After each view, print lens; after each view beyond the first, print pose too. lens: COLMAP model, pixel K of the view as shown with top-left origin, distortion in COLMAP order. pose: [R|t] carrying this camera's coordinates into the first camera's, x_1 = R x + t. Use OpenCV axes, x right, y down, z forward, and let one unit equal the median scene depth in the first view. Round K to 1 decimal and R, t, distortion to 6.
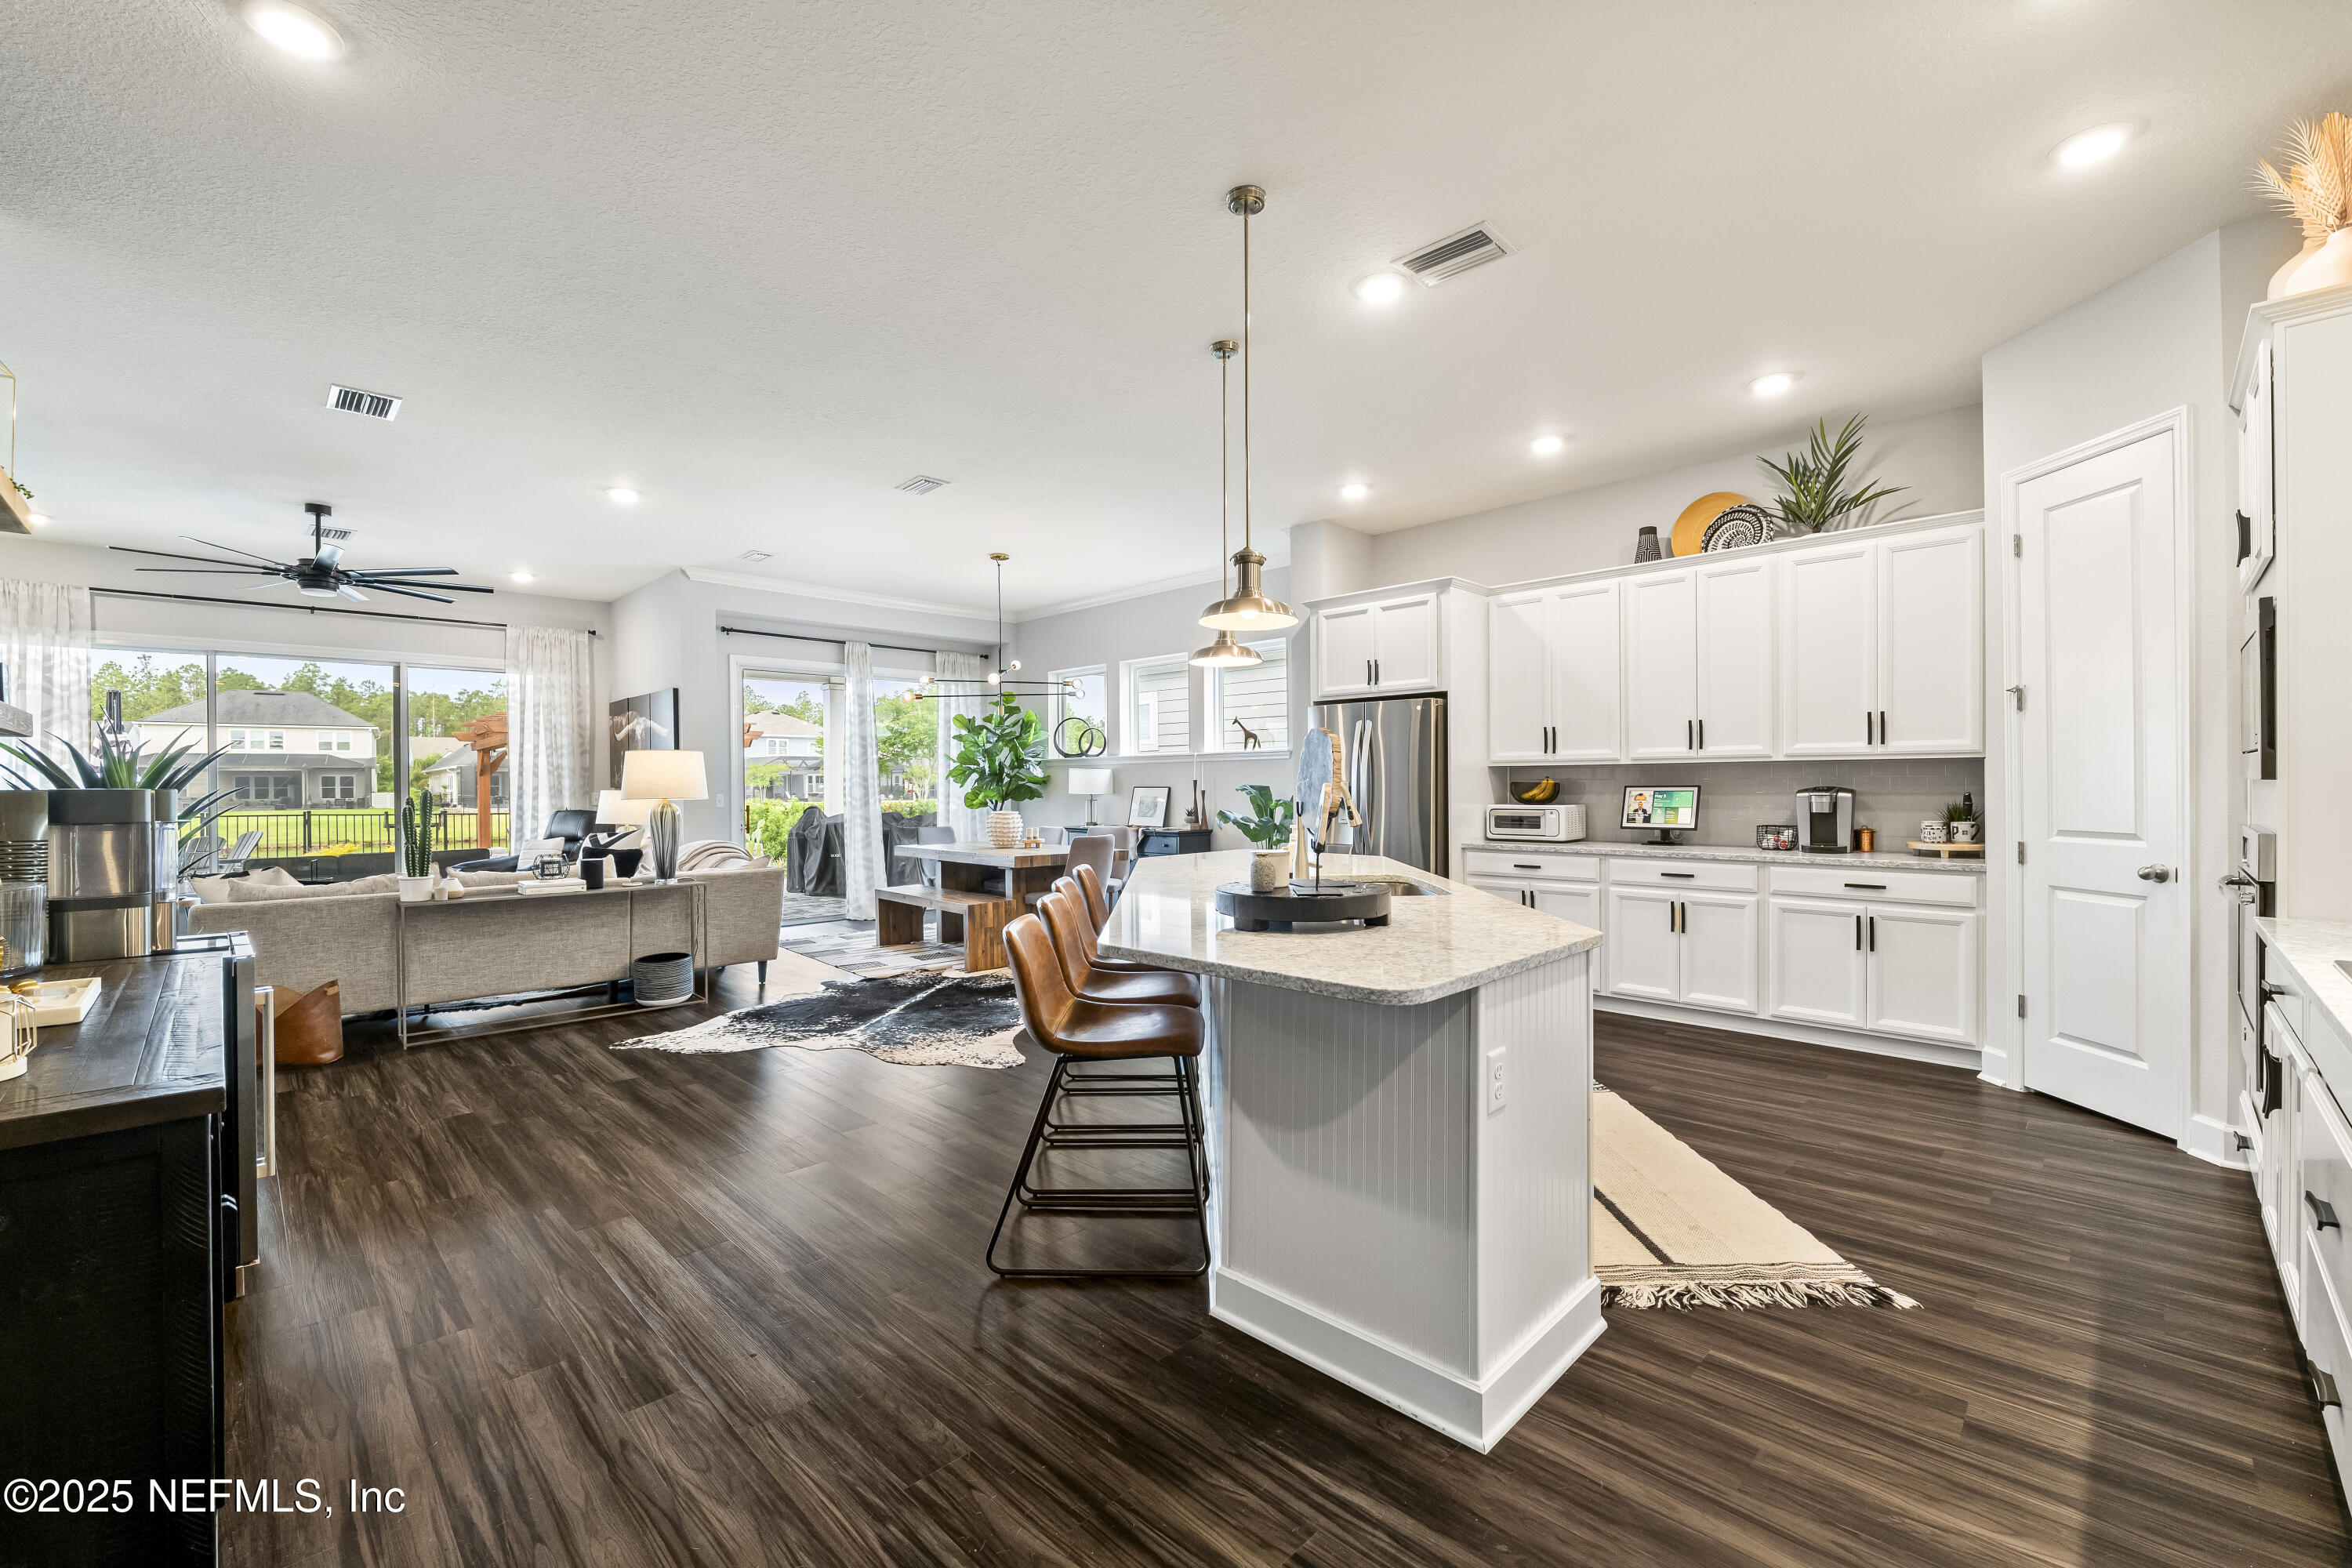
lens RADIAL K [[979.6, 0, 1173.3], [0, 979.6, 782.6], [0, 0, 1]] dist [-0.009678, -0.000418]
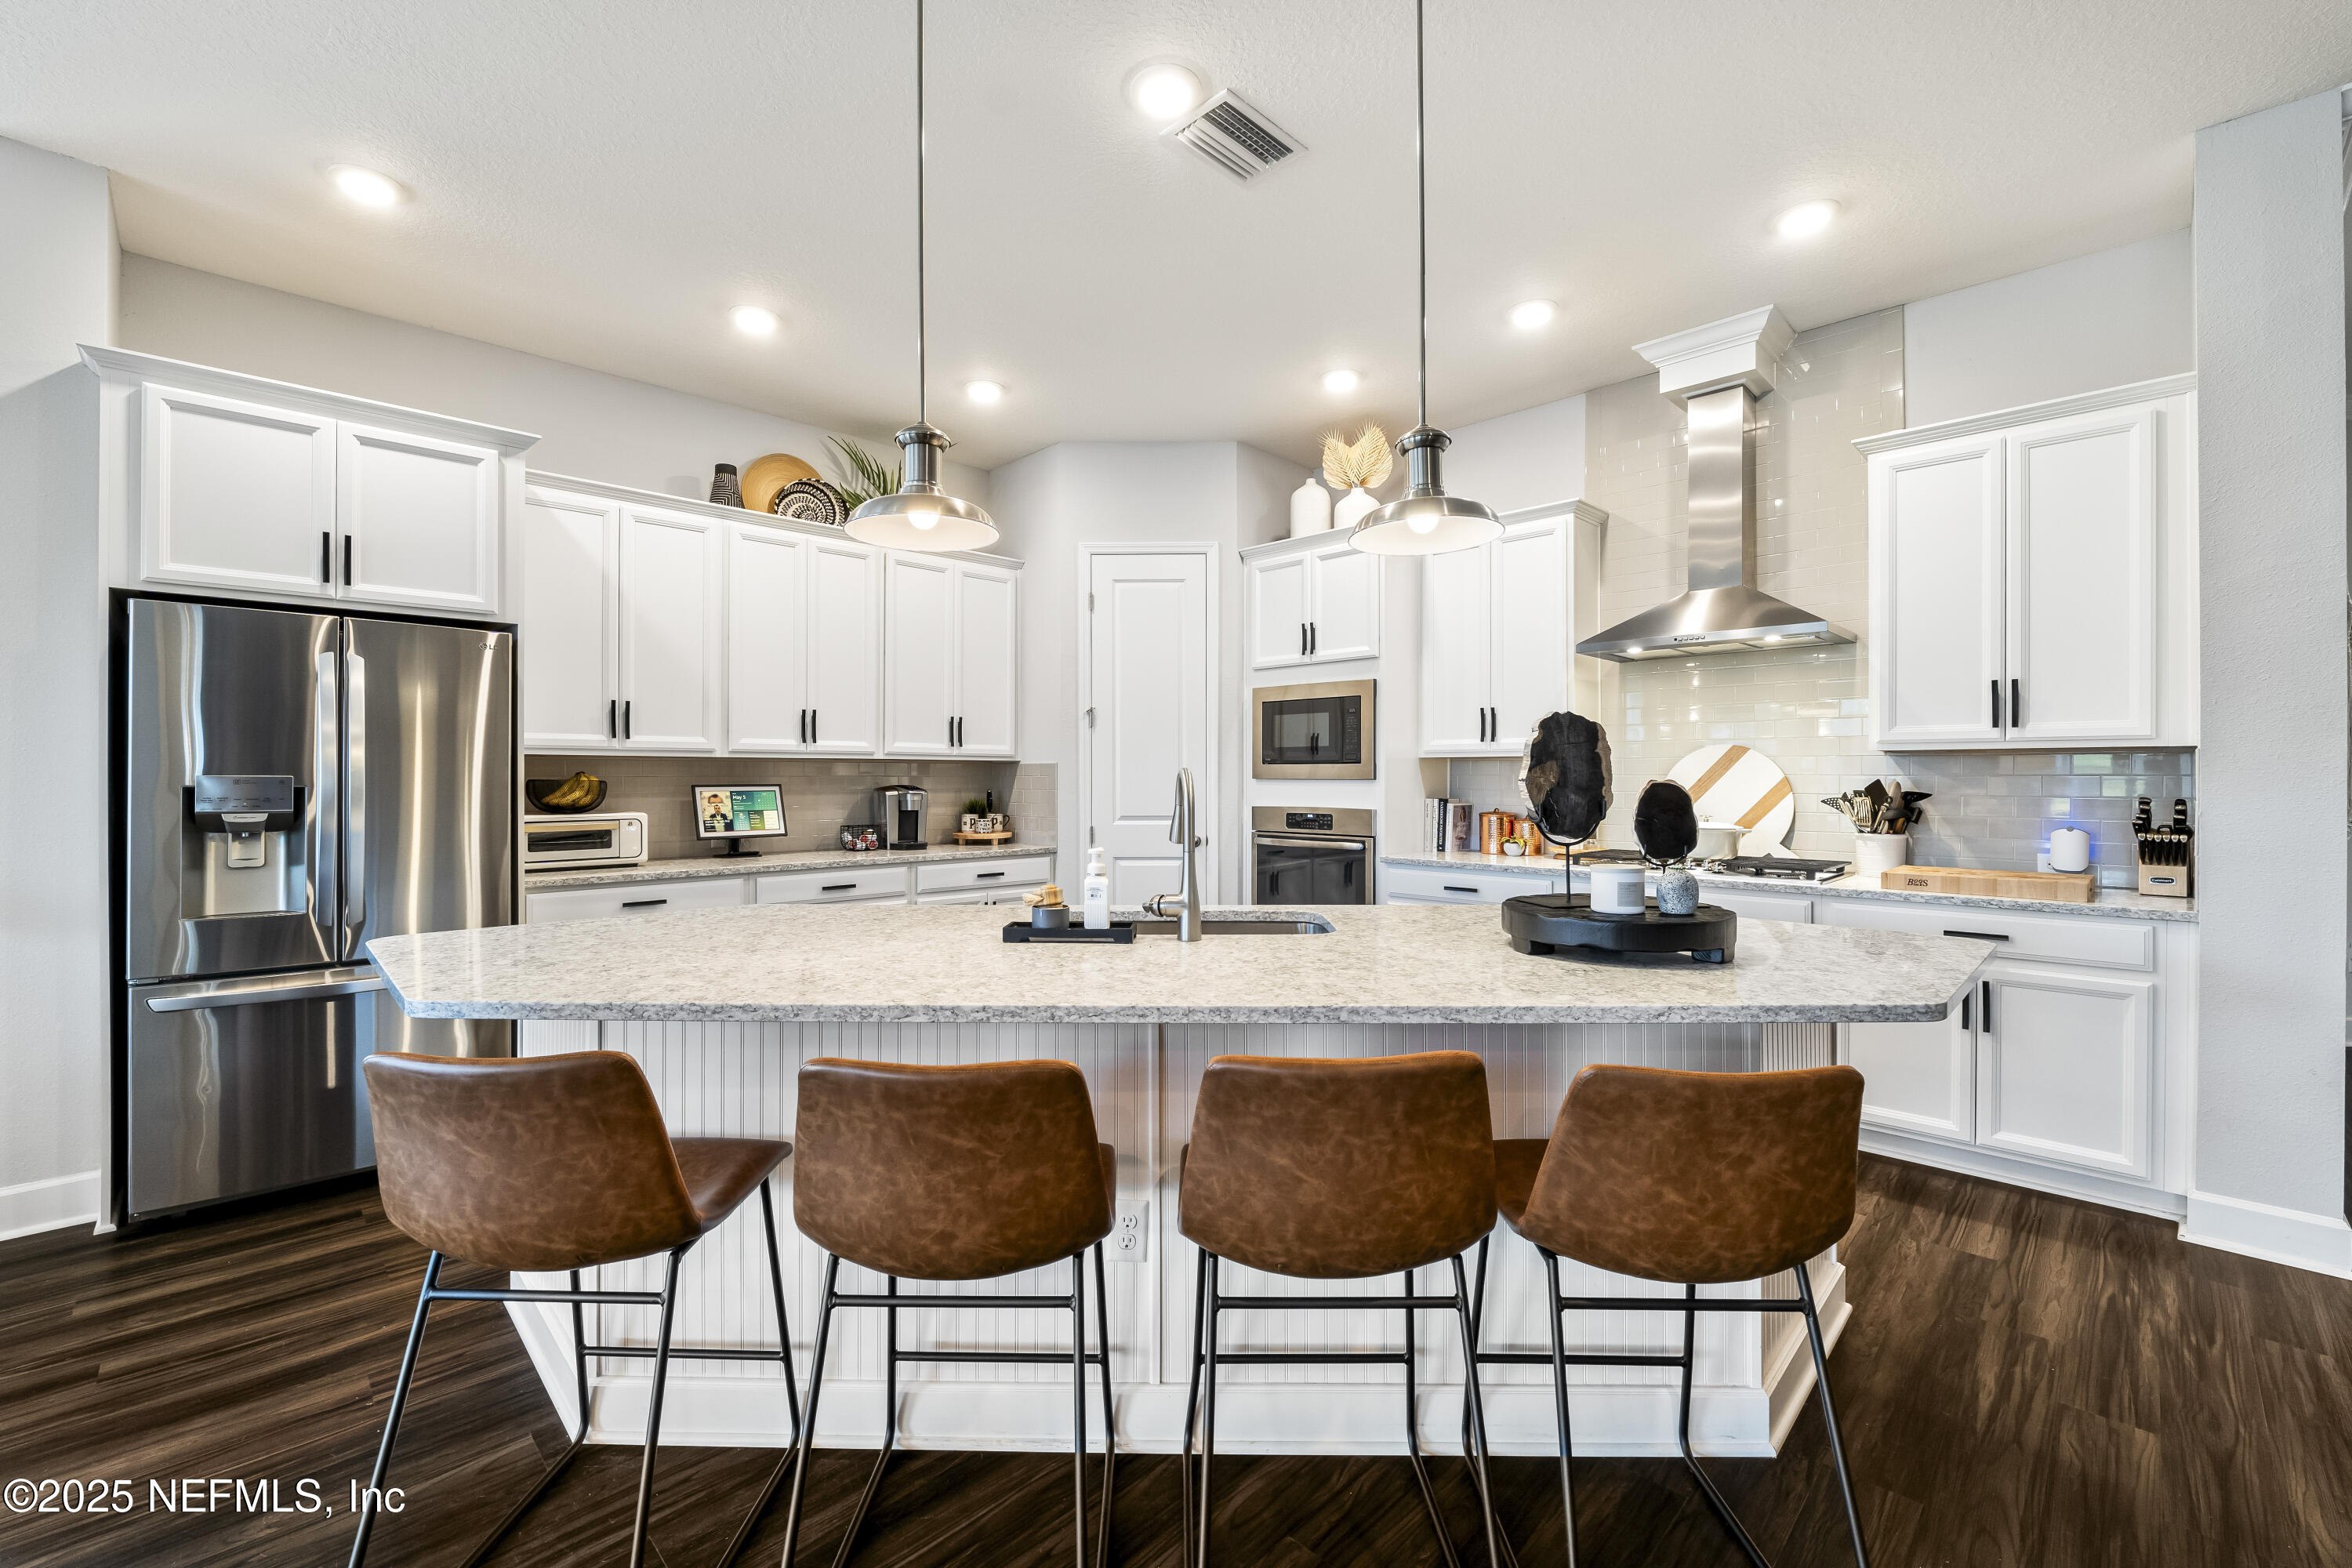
lens RADIAL K [[979.6, 0, 1165.7], [0, 979.6, 781.1], [0, 0, 1]] dist [-0.009678, -0.000418]
pose [[0.004373, -0.001322, 0.999990, -0.323532], [-0.002260, 0.999997, 0.001331, -0.001812], [-0.999988, -0.002266, 0.004370, 0.645061]]
